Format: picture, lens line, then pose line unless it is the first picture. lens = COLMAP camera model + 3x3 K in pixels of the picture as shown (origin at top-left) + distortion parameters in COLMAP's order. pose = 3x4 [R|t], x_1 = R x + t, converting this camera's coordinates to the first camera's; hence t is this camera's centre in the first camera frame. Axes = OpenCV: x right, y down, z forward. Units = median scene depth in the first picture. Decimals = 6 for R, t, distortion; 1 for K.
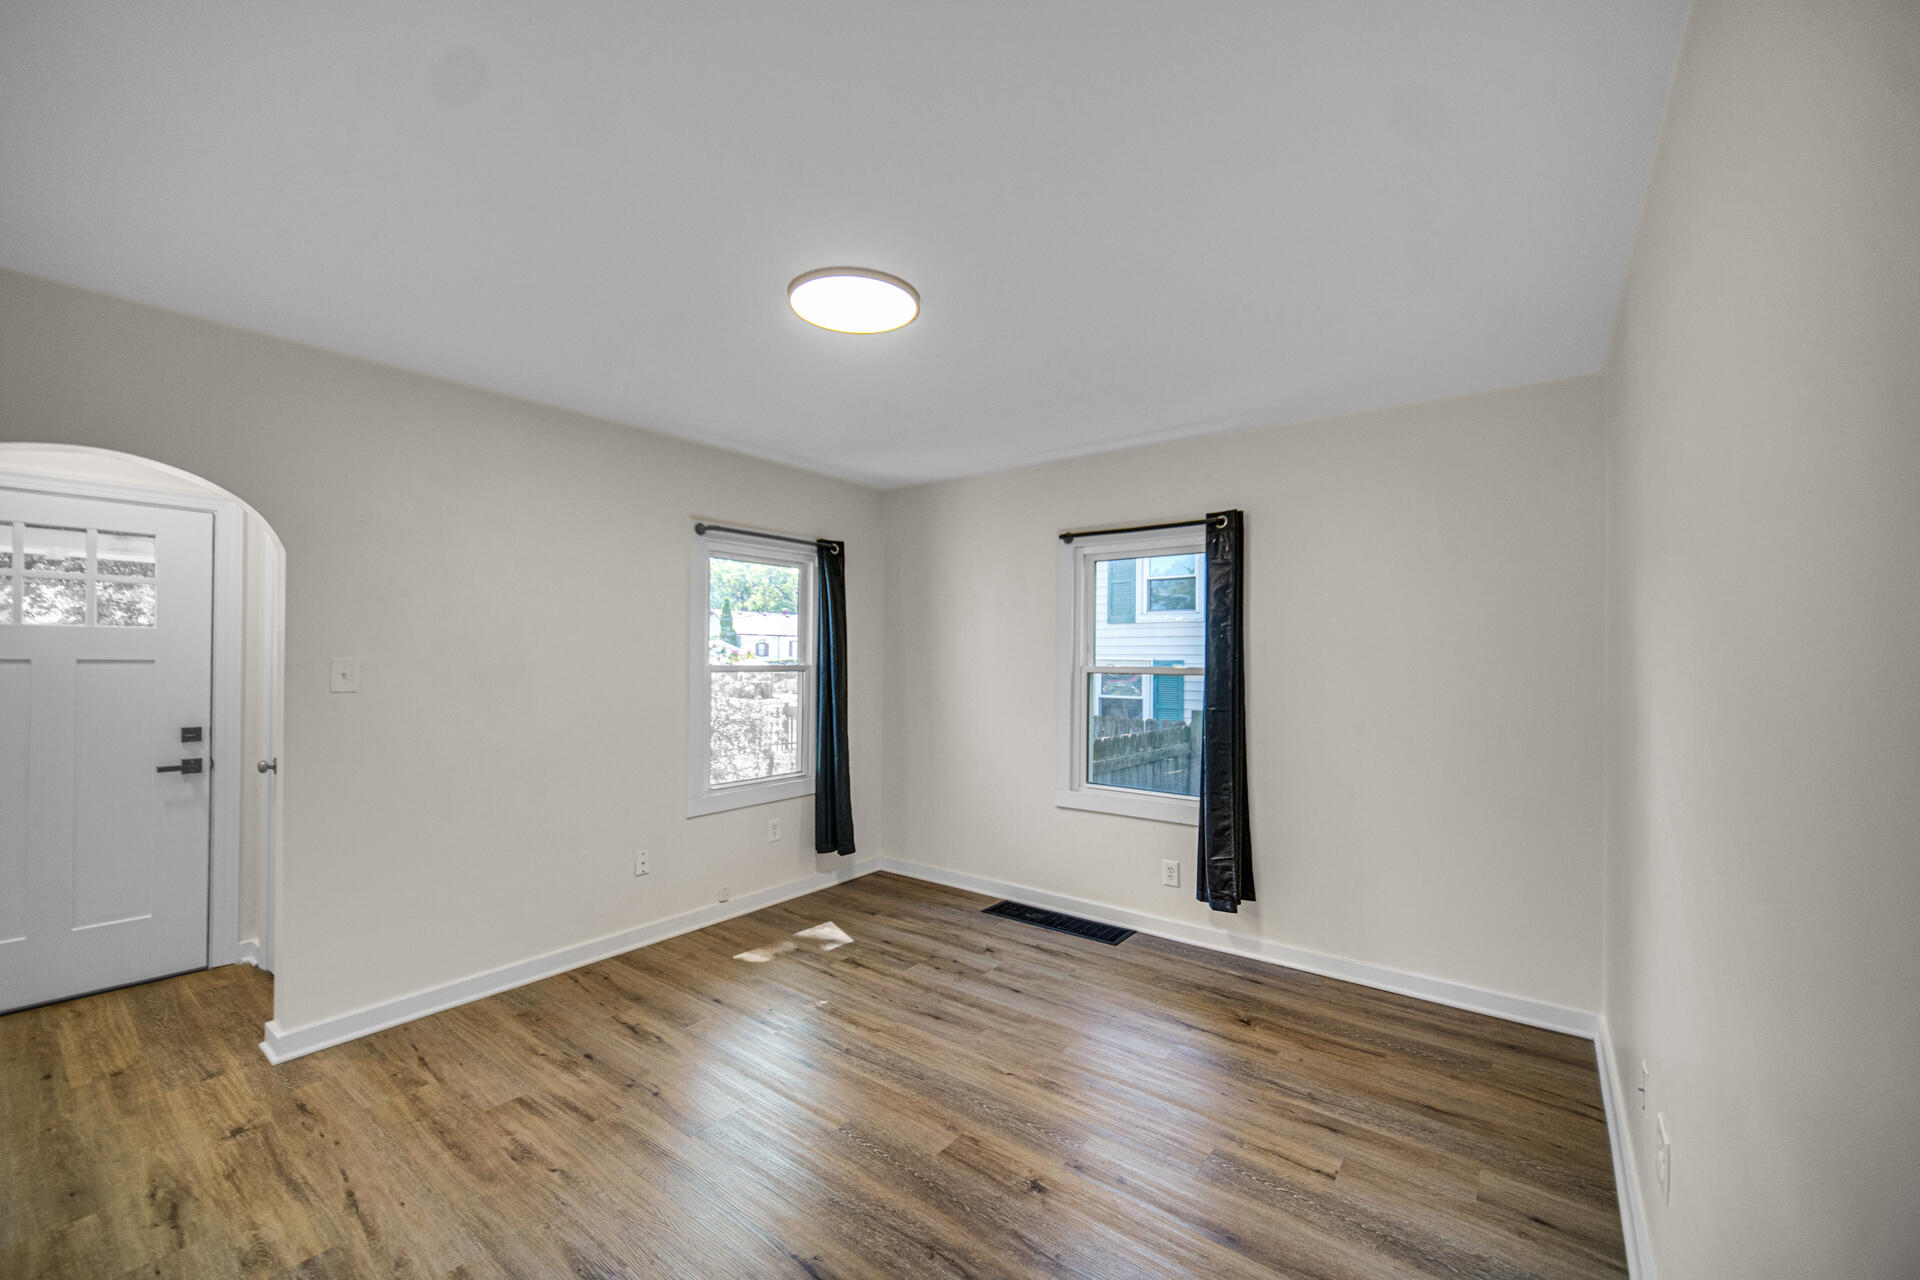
lens RADIAL K [[771.1, 0, 955.5], [0, 771.1, 656.3], [0, 0, 1]] dist [-0.000229, 0.000464]
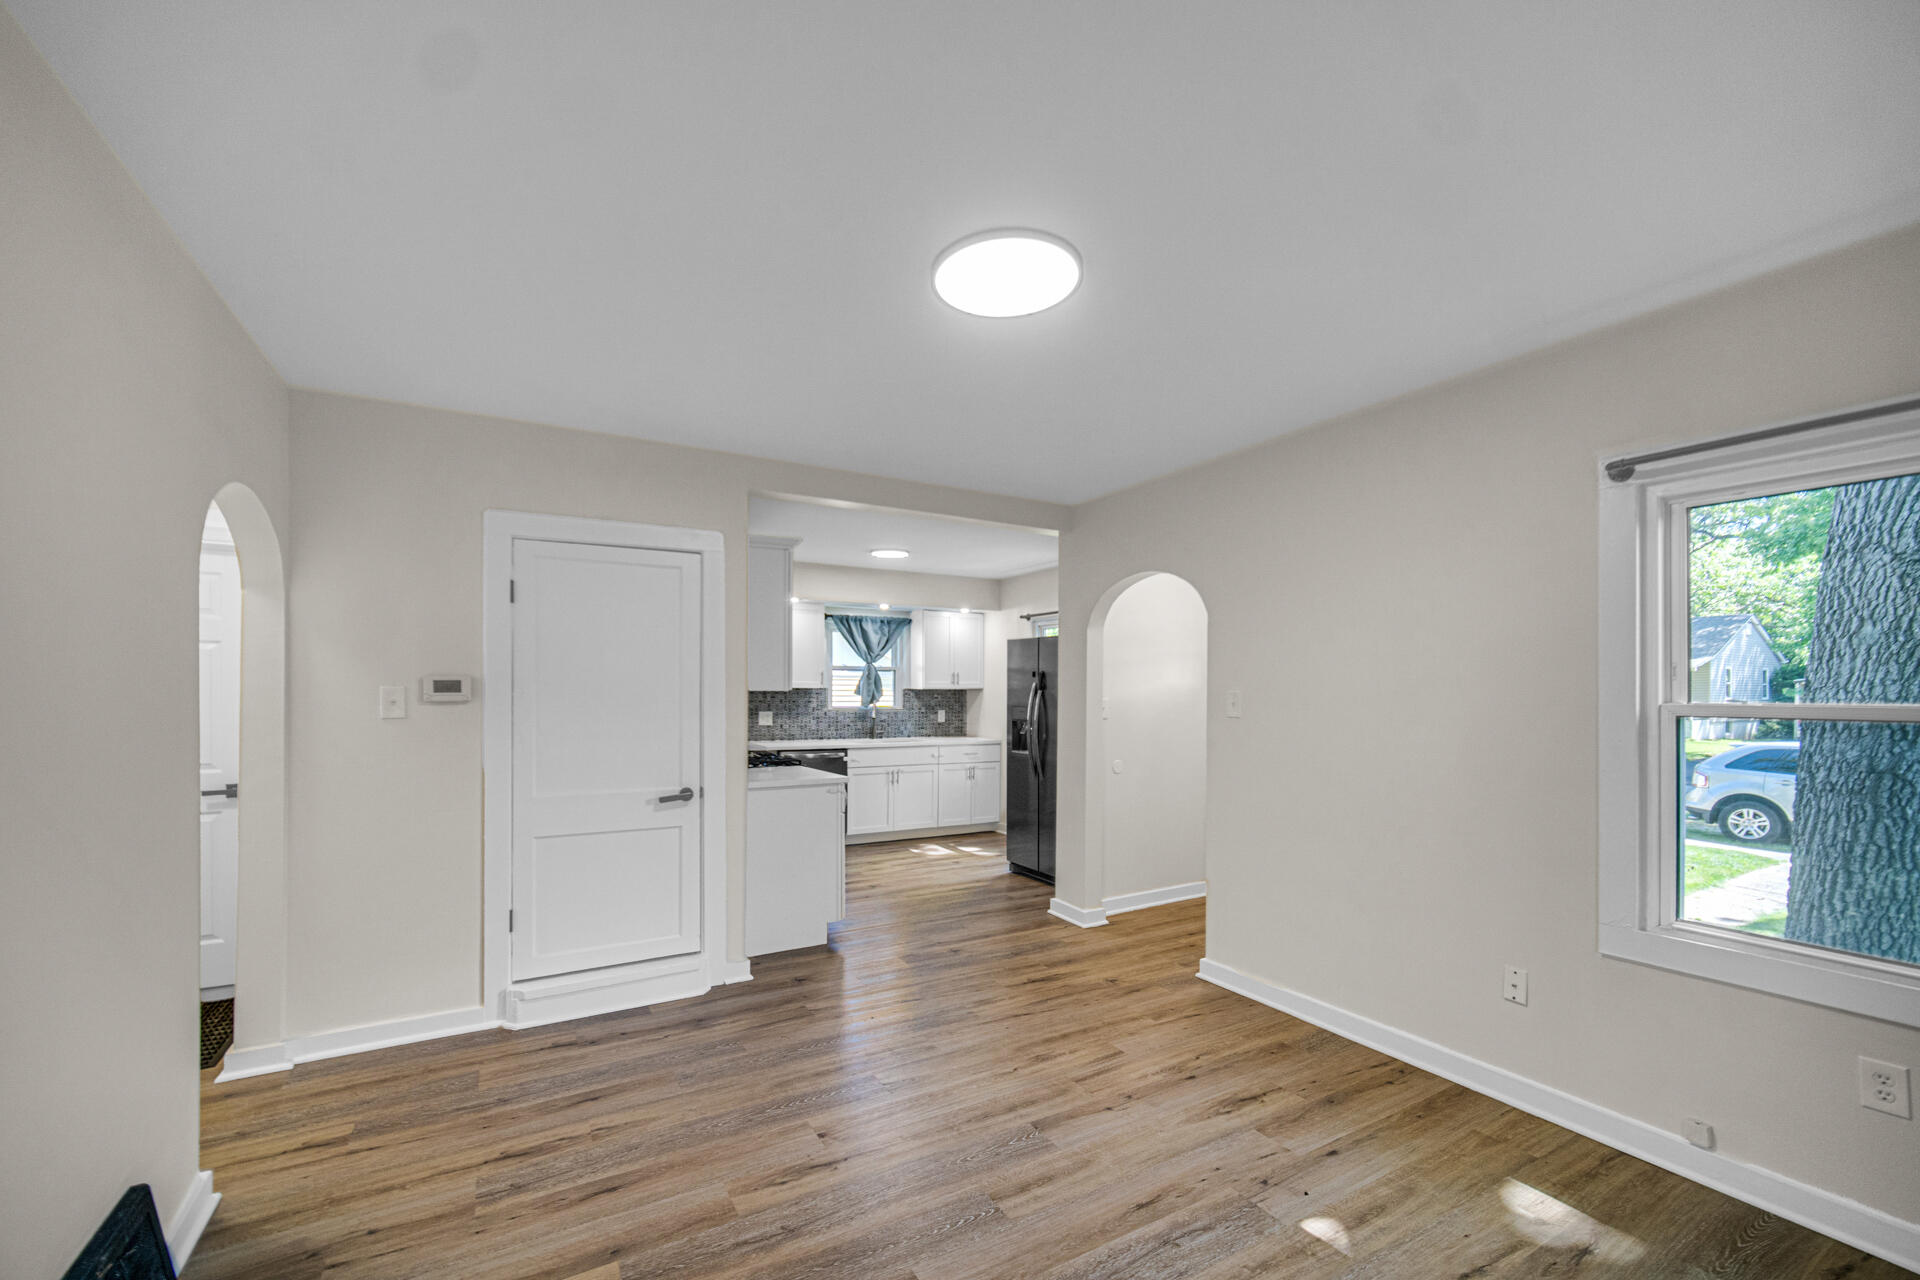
lens RADIAL K [[771.1, 0, 952.2], [0, 771.1, 707.0], [0, 0, 1]] dist [-0.000229, 0.000464]
pose [[-0.375515, 0.011626, -0.926744, 0.492097], [-0.007408, 0.999852, 0.015545, 0.008289], [0.926787, 0.012703, -0.375373, 0.899612]]
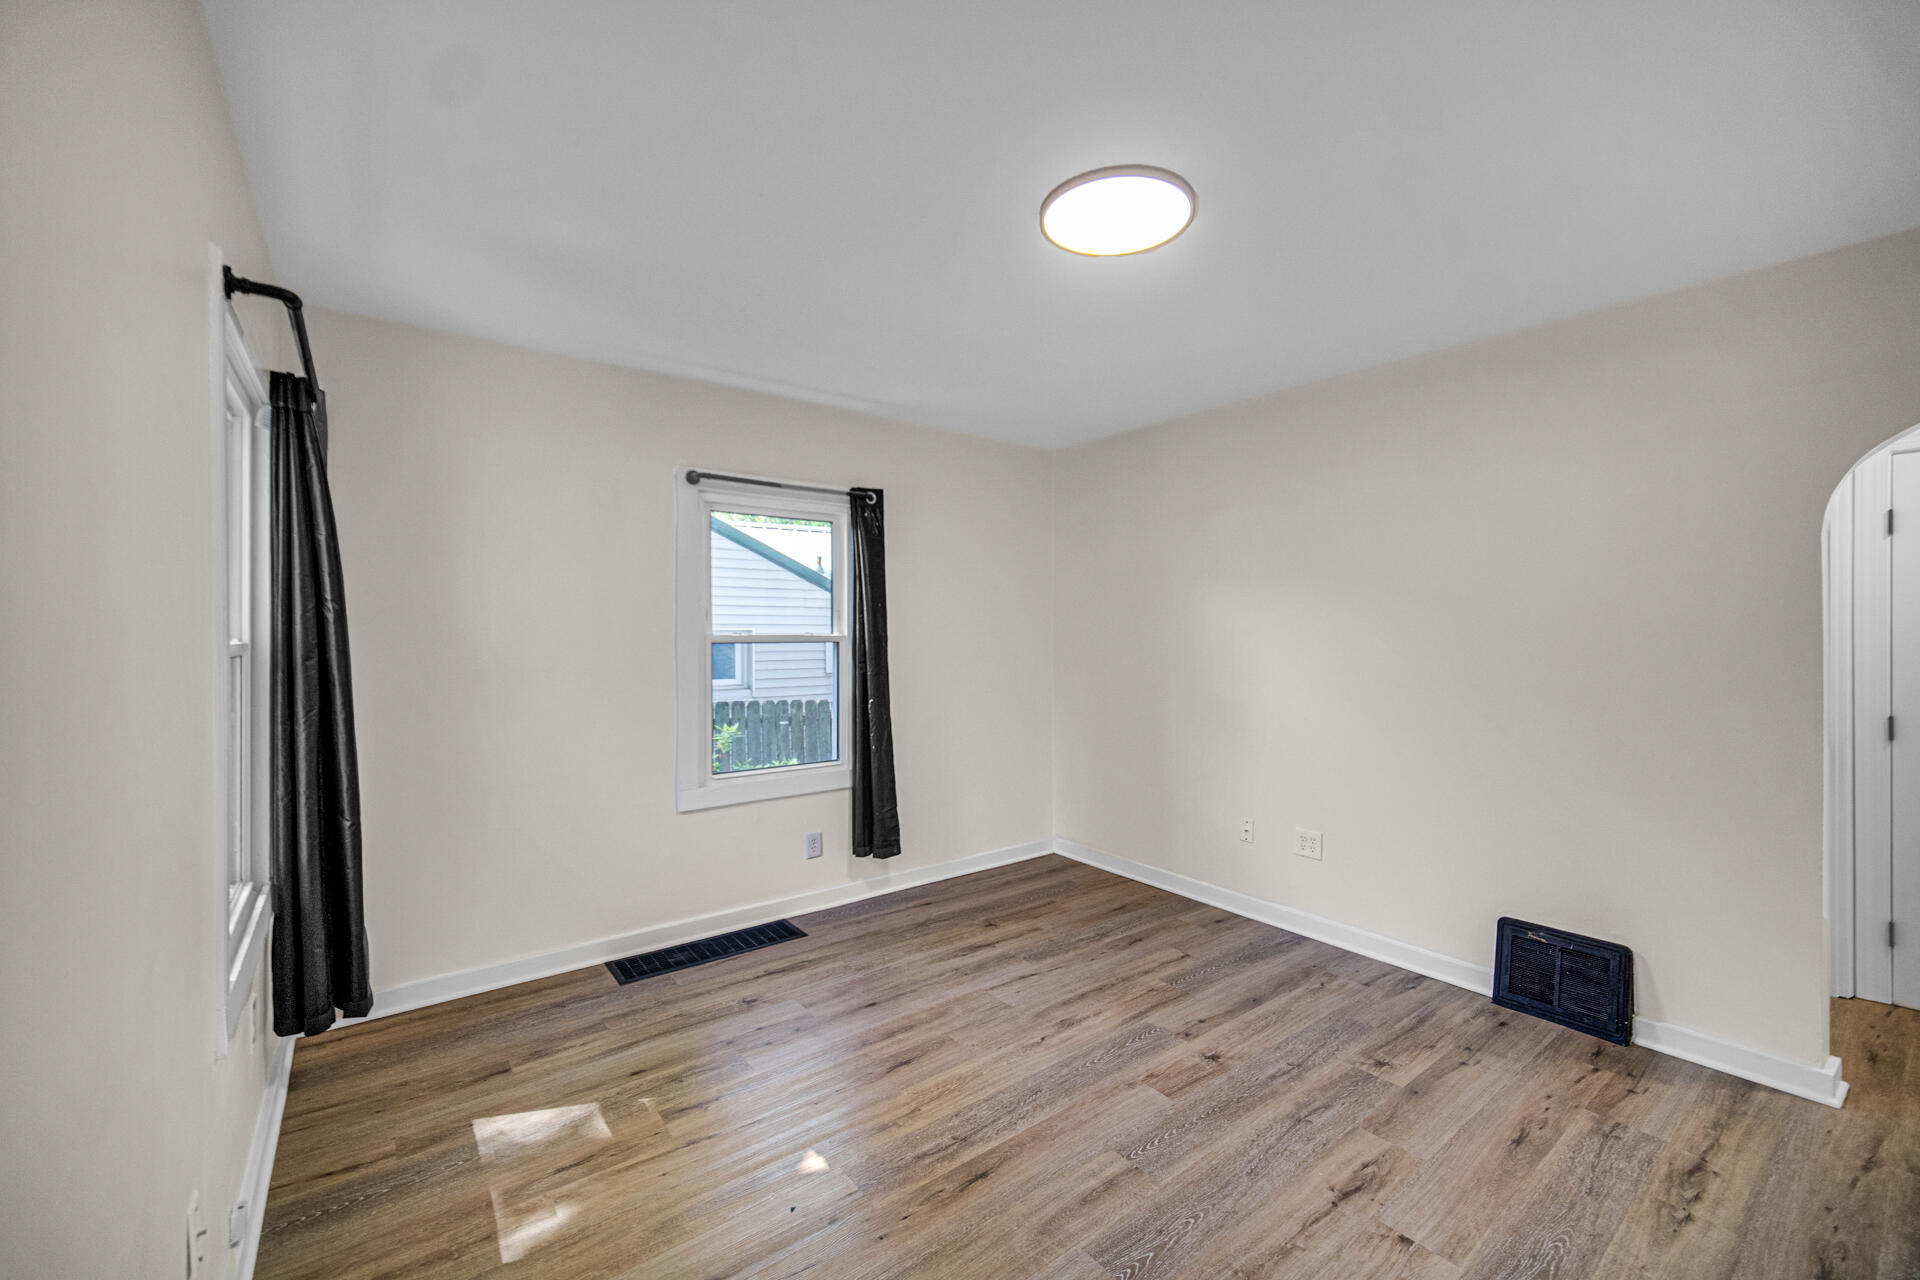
lens RADIAL K [[771.1, 0, 952.6], [0, 771.1, 631.3], [0, 0, 1]] dist [-0.000229, 0.000464]
pose [[0.259390, -0.008469, 0.965736, -0.735972], [0.001549, 0.999964, 0.008353, 0.001389], [-0.965771, -0.000671, 0.259394, 0.677399]]
